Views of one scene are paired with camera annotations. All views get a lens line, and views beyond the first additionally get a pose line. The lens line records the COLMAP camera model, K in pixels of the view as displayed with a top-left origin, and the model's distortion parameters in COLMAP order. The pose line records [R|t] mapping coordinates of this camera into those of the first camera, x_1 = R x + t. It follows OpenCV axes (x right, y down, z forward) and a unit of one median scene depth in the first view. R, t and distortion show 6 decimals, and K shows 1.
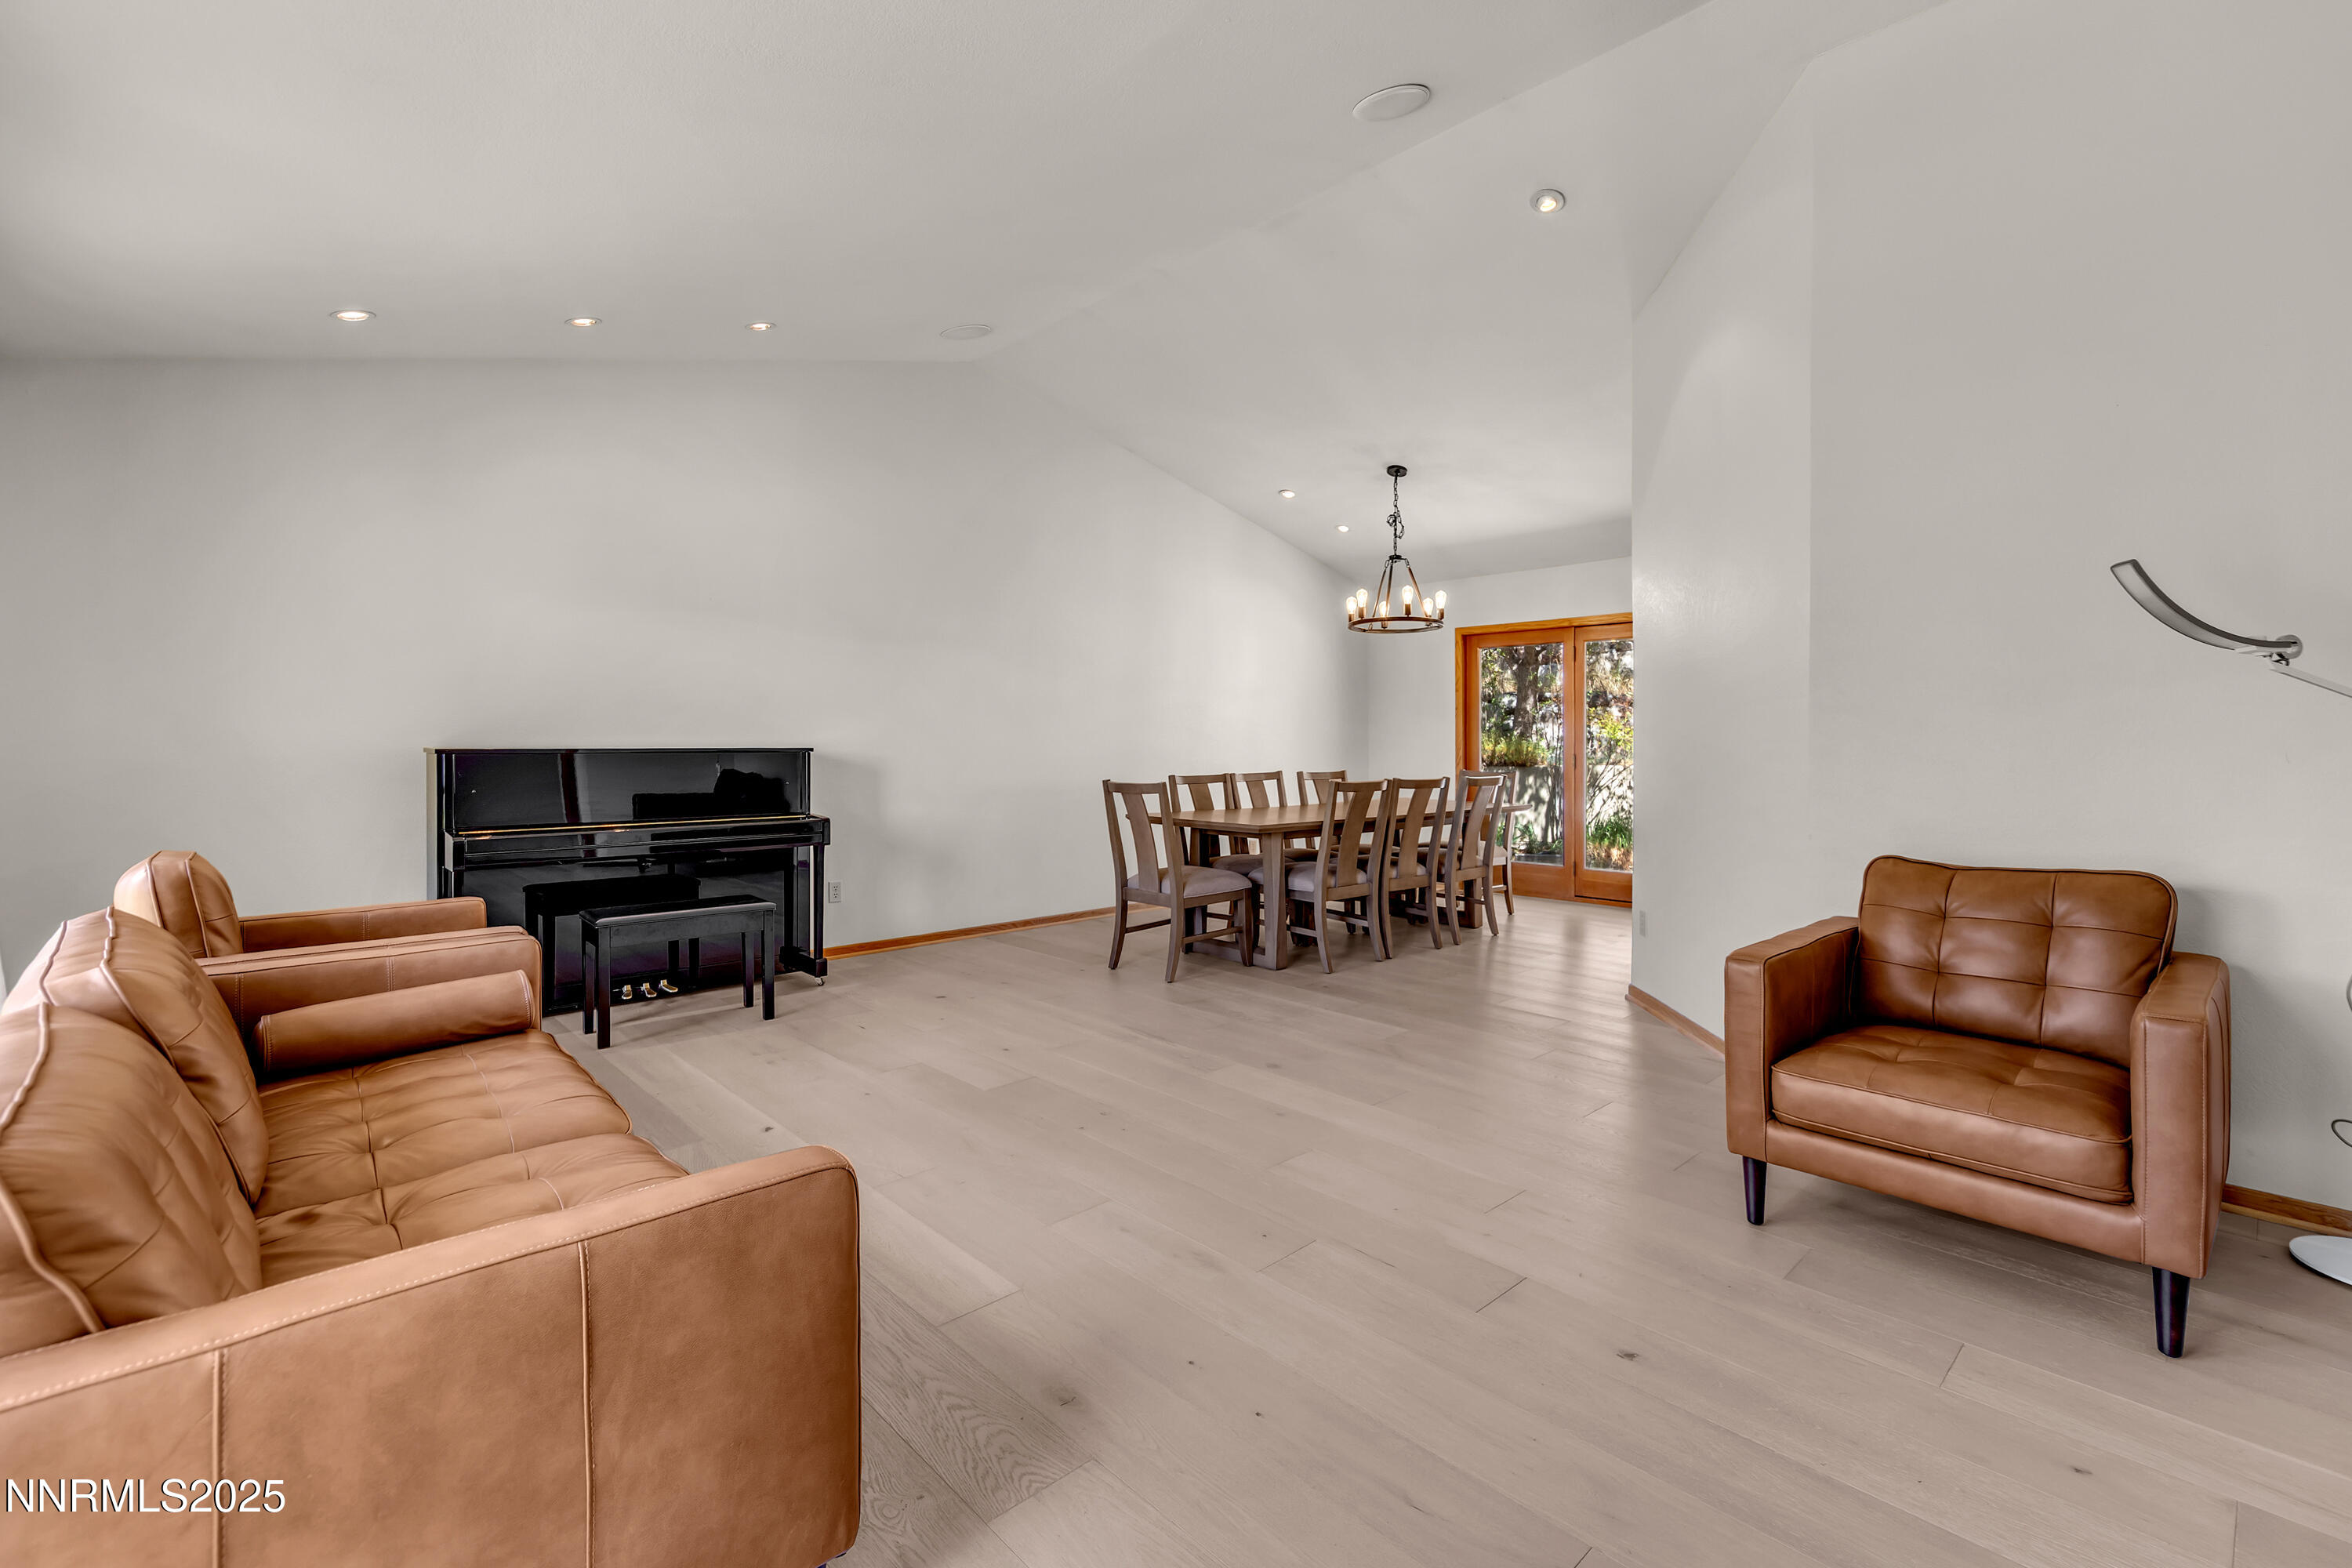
lens RADIAL K [[1037.5, 0, 1178.7], [0, 1037.5, 733.9], [0, 0, 1]] dist [0.004639, 0.000260]
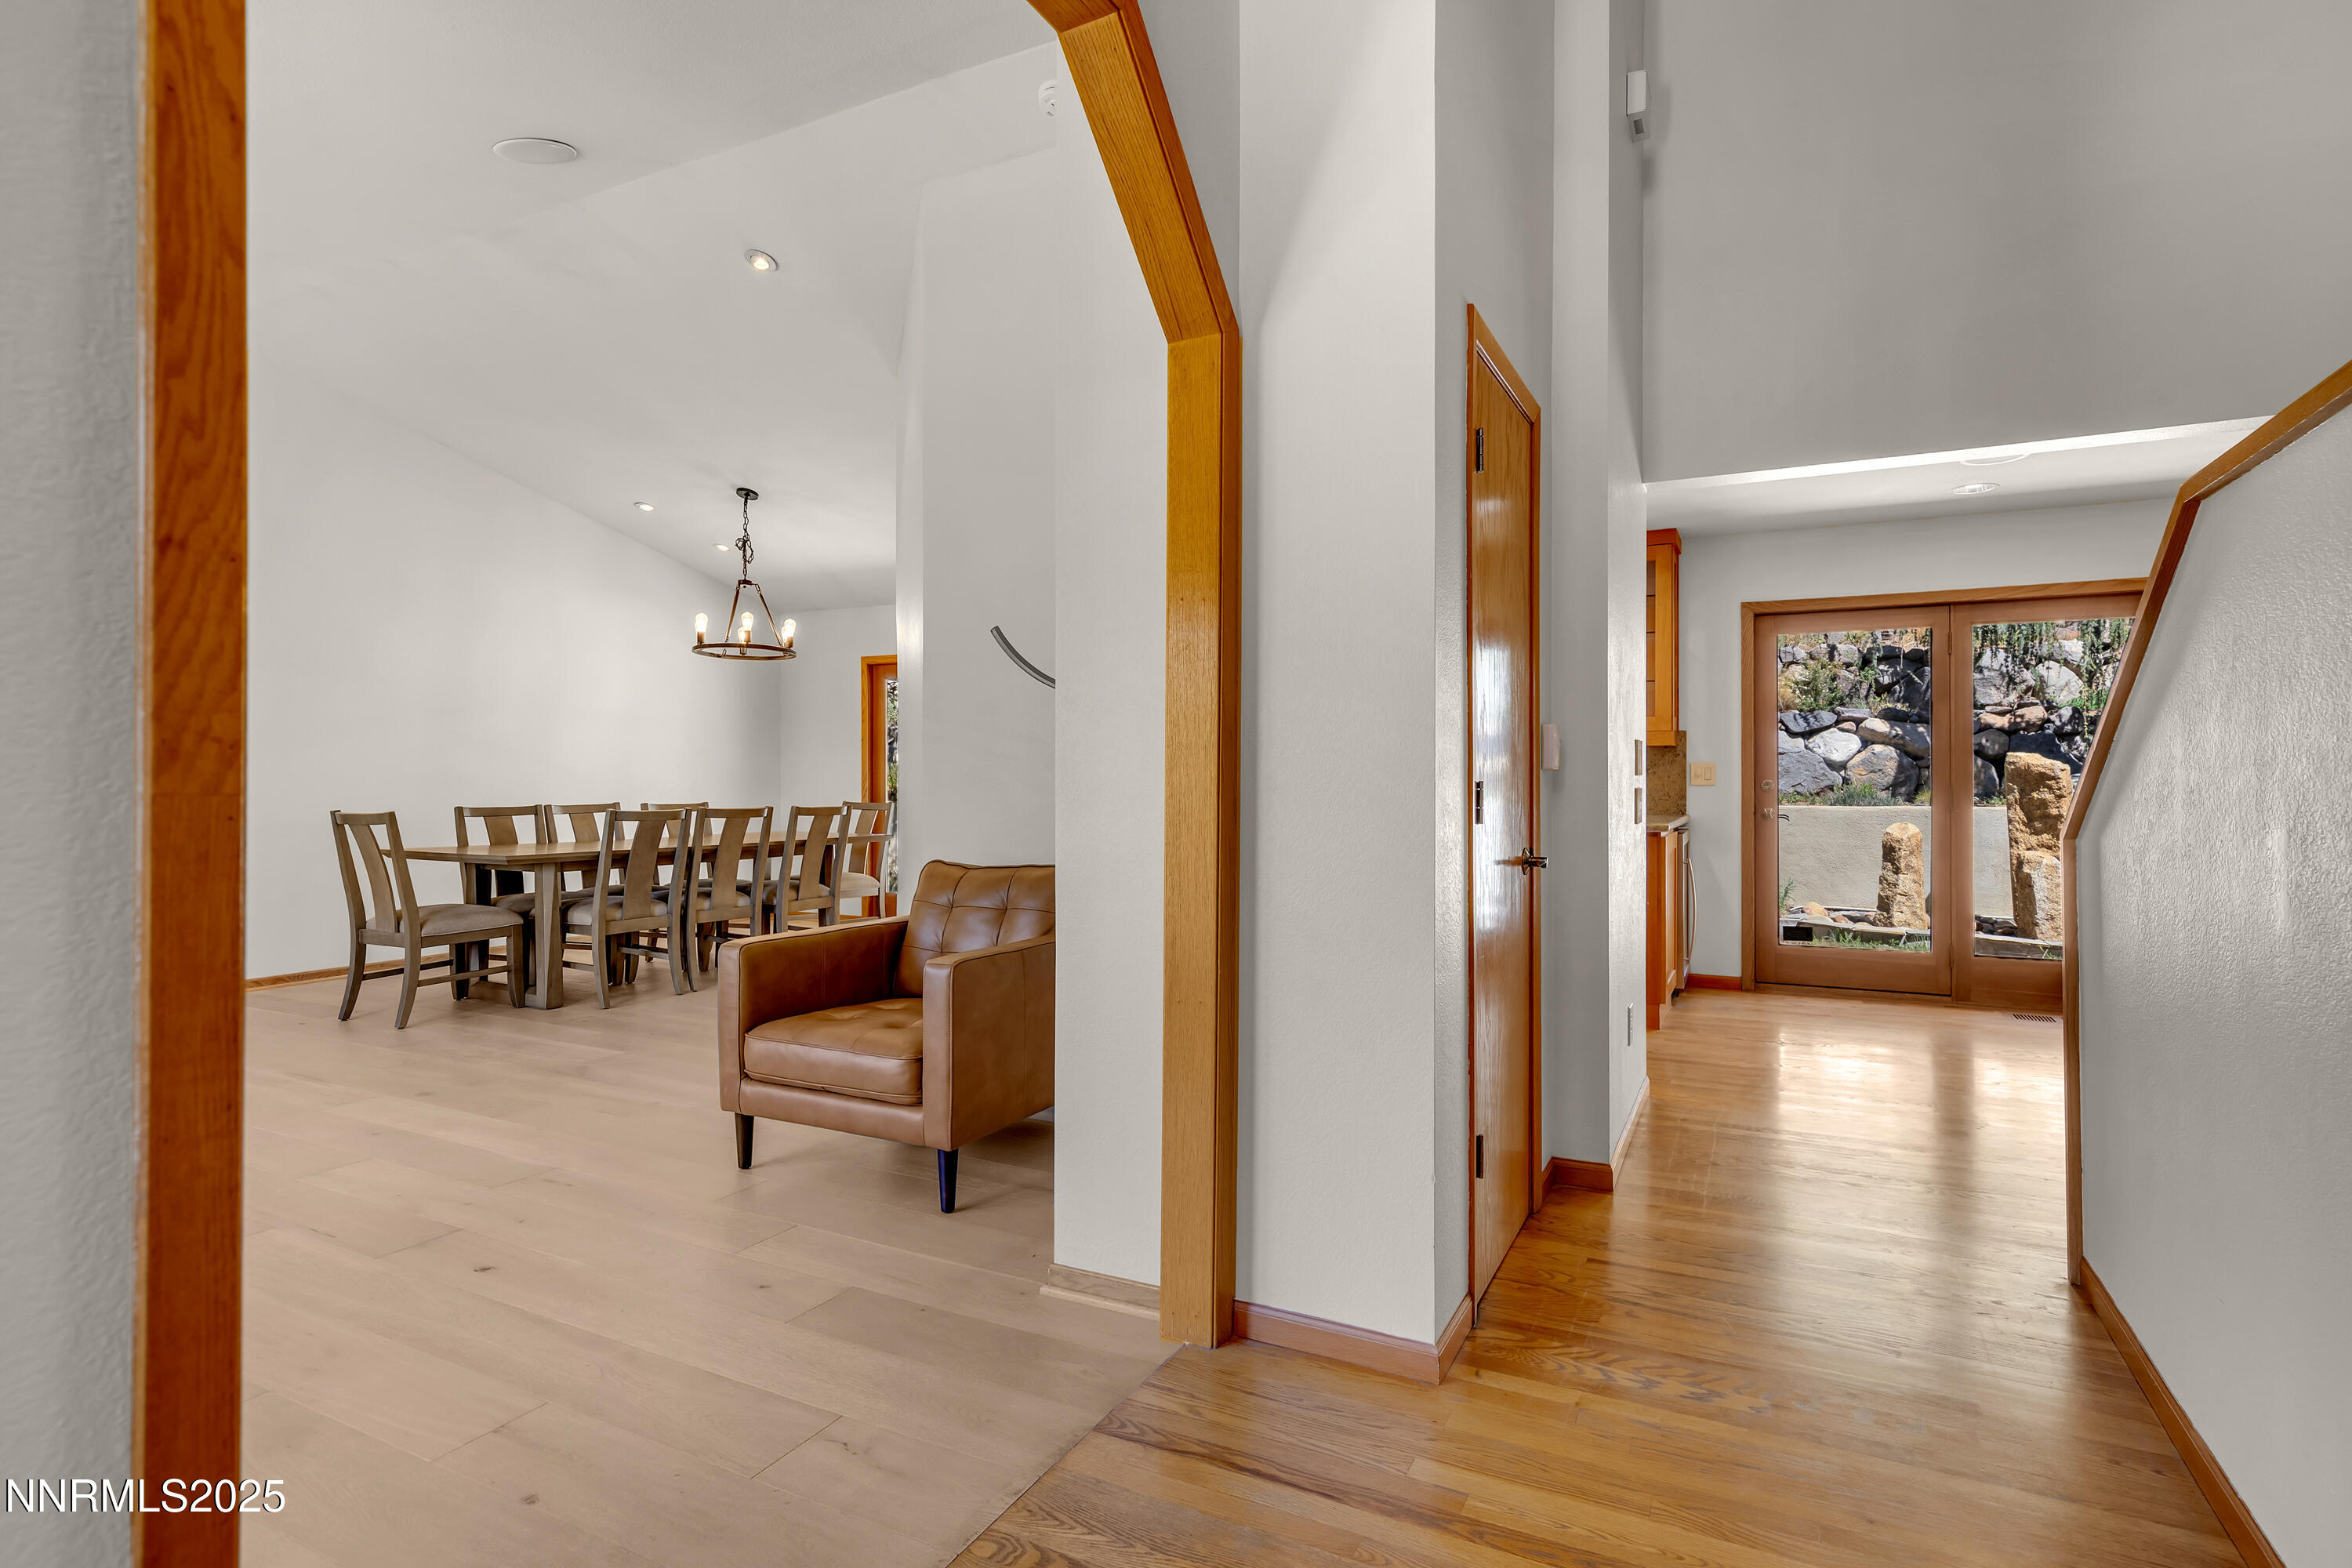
lens RADIAL K [[1166.2, 0, 1173.6], [0, 1166.2, 766.4], [0, 0, 1]] dist [0.004551, -0.000762]
pose [[0.940540, 0.005586, 0.339638, 0.253309], [-0.004155, 0.999979, -0.004938, 0.007369], [-0.339658, 0.003233, 0.940543, -0.190523]]
